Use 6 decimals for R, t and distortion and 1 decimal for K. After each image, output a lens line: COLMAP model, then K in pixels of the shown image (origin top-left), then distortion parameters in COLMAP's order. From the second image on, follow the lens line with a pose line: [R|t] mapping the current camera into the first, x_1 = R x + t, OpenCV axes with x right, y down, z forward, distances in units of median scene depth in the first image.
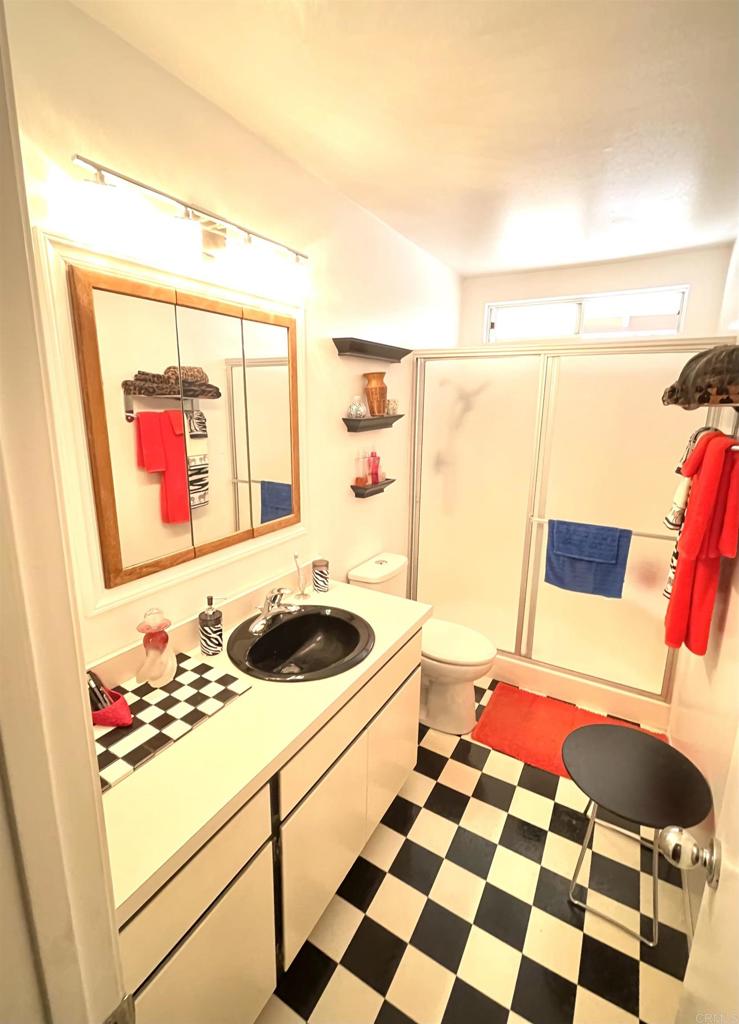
lens RADIAL K [[453.2, 0, 368.7], [0, 453.2, 497.8], [0, 0, 1]] dist [0.000683, 0.000083]
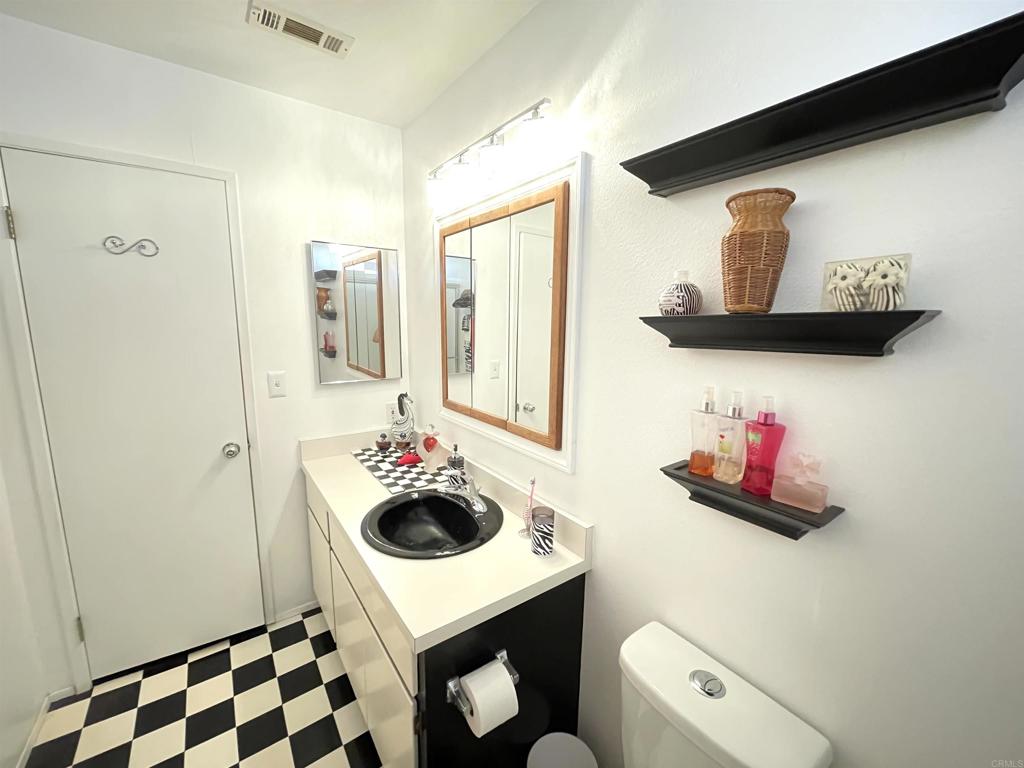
lens RADIAL K [[411.9, 0, 508.7], [0, 411.9, 387.0], [0, 0, 1]] dist [-0.002663, -0.000274]
pose [[-0.406264, 0.122614, -0.905492, 0.631640], [-0.212642, 0.951064, 0.224191, -0.235820], [0.888669, 0.283626, -0.360310, 1.474270]]
